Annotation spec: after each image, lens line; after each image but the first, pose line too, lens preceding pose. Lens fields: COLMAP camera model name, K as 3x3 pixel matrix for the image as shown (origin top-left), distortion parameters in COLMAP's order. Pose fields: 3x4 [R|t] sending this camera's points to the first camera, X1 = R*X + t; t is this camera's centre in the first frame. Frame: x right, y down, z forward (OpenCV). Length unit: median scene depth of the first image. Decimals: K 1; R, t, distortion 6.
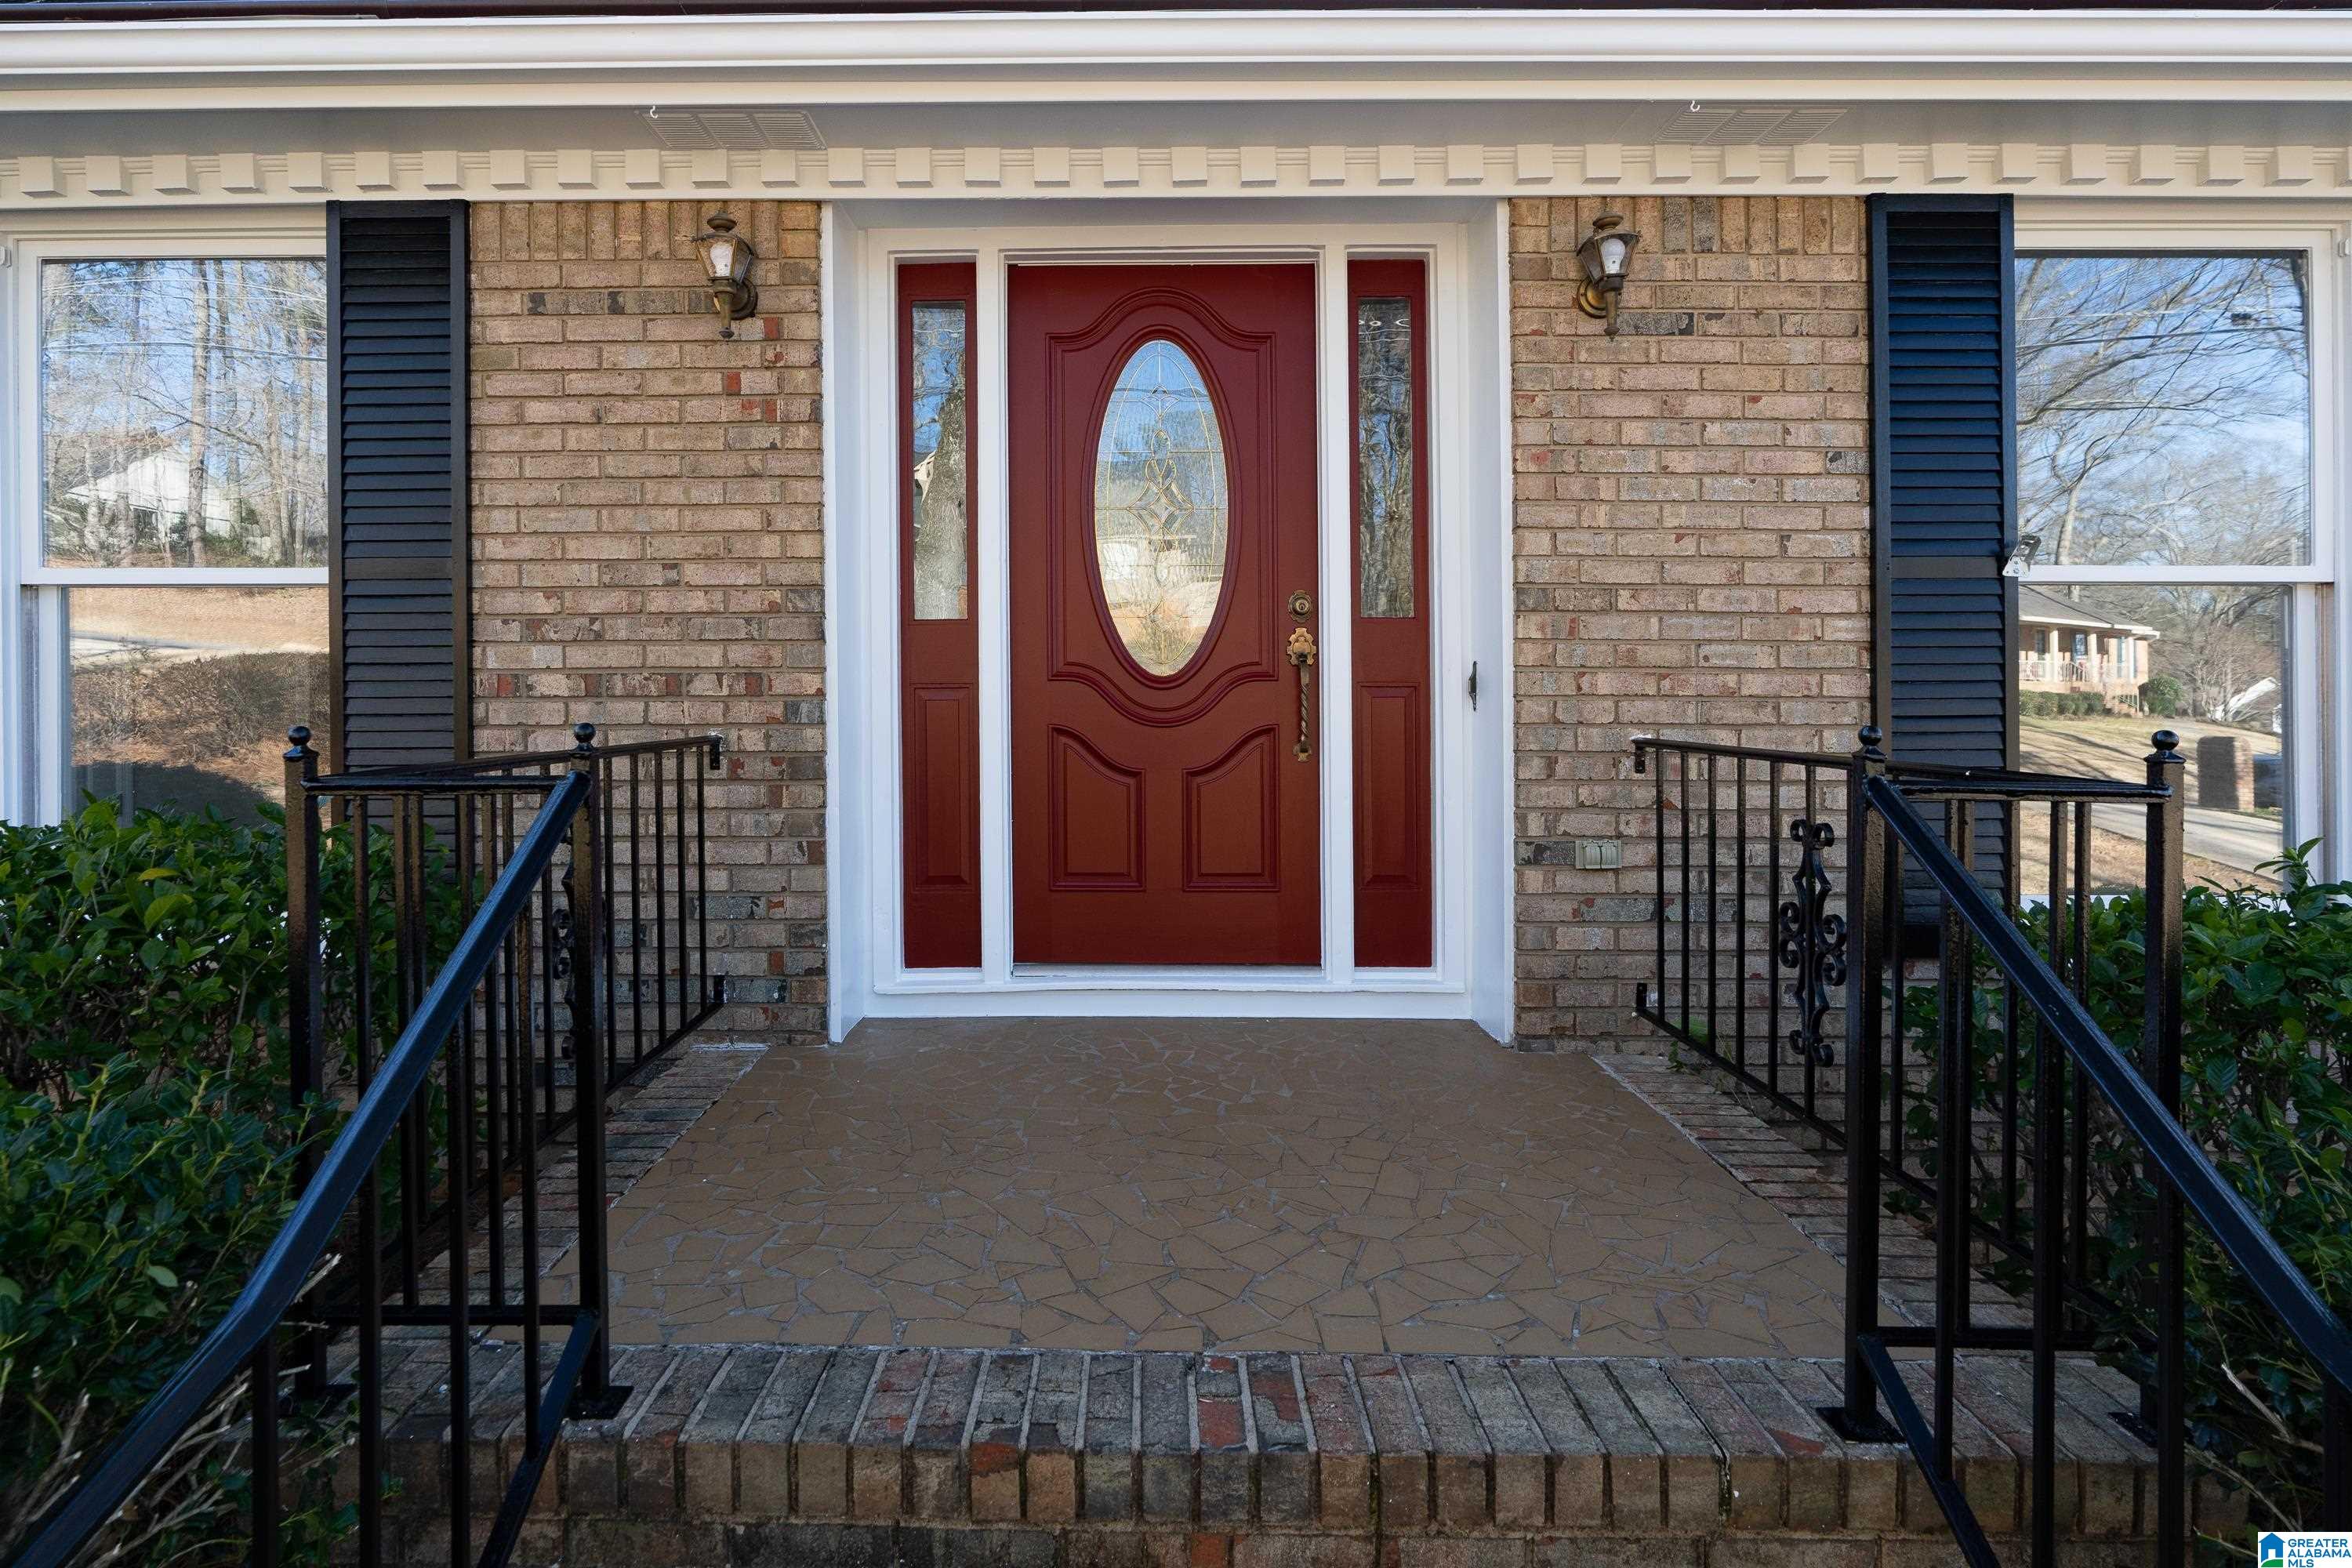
lens RADIAL K [[1072.4, 0, 1178.5], [0, 1072.4, 776.2], [0, 0, 1]] dist [-0.005300, -0.000484]
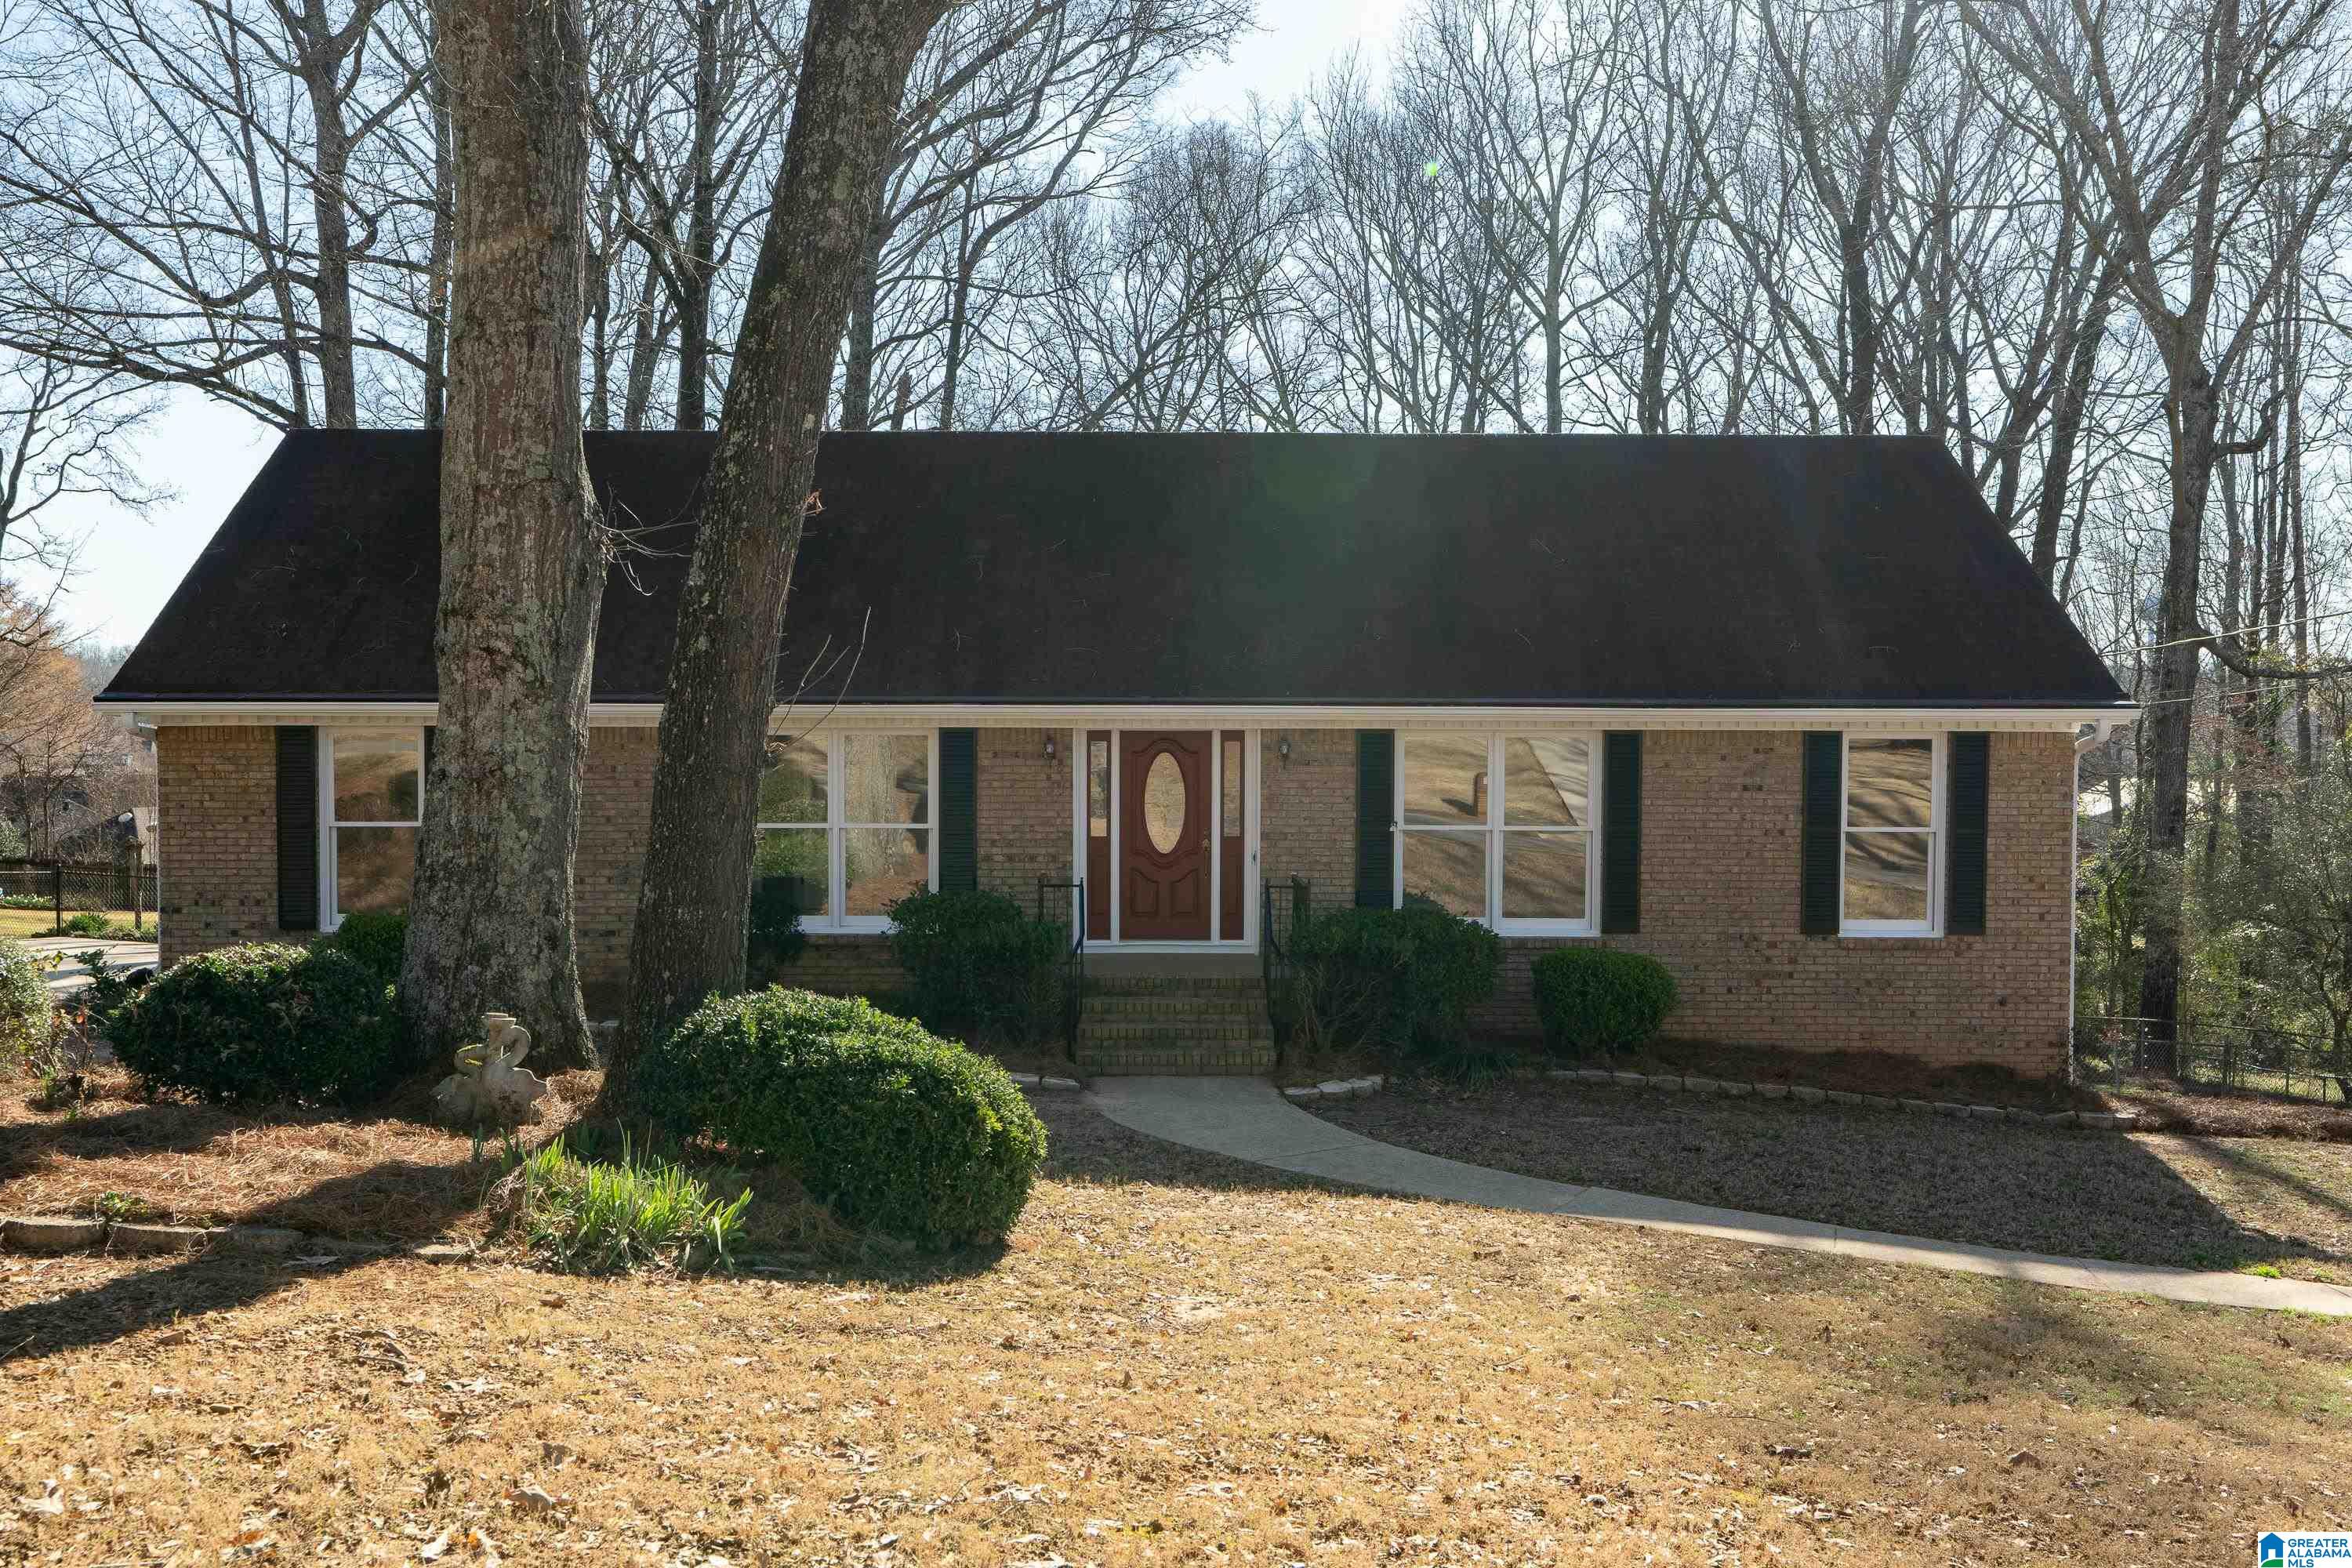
lens RADIAL K [[2177.3, 0, 1176.3], [0, 2177.3, 787.7], [0, 0, 1]] dist [0.003793, 0.000000]
pose [[0.999969, 0.003679, 0.007006, -0.030621], [-0.003595, 0.999921, -0.012026, -0.240258], [-0.007049, 0.012001, 0.999903, -6.455958]]
